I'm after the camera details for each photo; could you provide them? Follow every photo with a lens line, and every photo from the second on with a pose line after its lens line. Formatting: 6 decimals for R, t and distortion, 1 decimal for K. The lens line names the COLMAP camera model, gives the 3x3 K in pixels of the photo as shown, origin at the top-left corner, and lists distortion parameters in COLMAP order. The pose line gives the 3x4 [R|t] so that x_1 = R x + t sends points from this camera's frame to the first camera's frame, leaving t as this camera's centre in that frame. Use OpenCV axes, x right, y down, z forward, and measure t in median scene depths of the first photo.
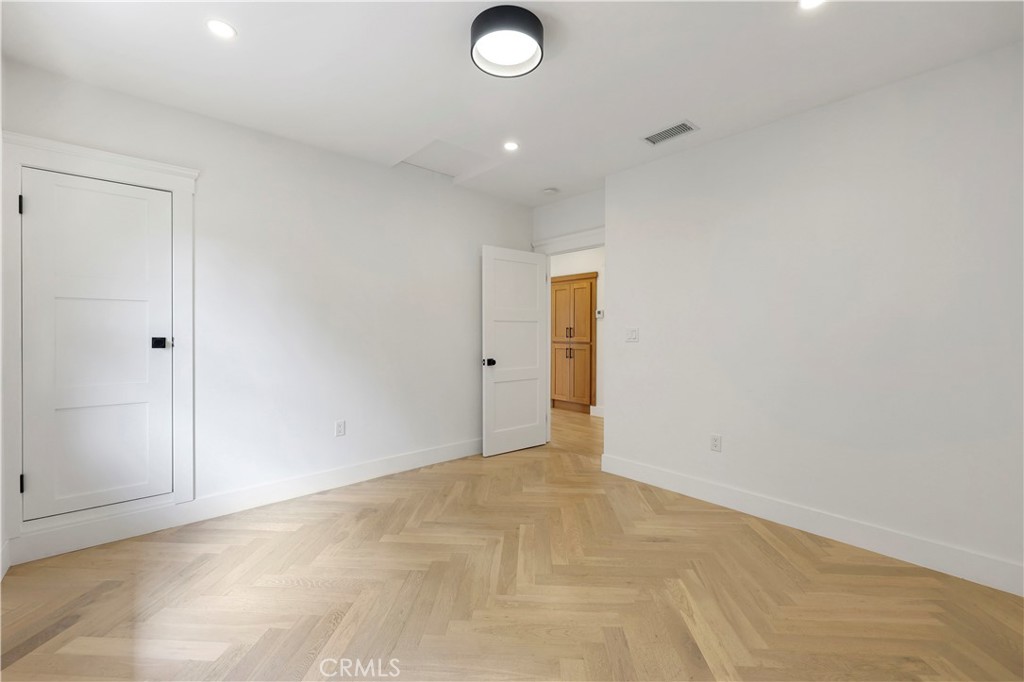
lens RADIAL K [[416.1, 0, 508.7], [0, 416.1, 334.6], [0, 0, 1]] dist [-0.002361, -0.000239]
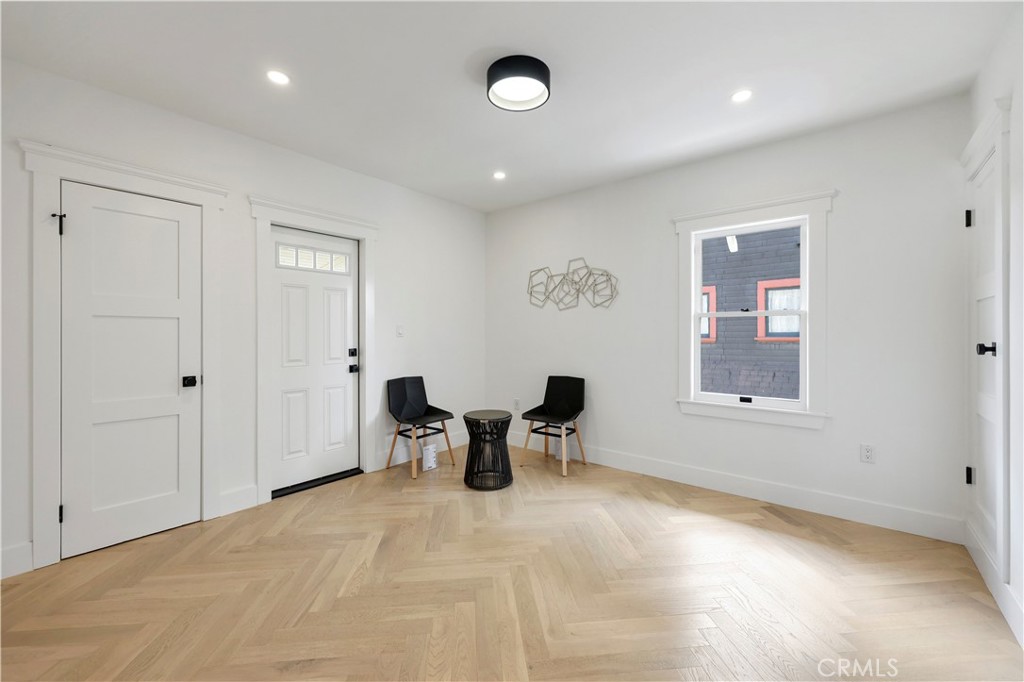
lens RADIAL K [[416.1, 0, 514.3], [0, 416.1, 341.6], [0, 0, 1]] dist [-0.002361, -0.000239]
pose [[-0.985964, -0.001314, -0.166956, 0.182884], [-0.005311, 0.999710, 0.023495, -0.006329], [0.166876, 0.024052, -0.985684, 2.007850]]
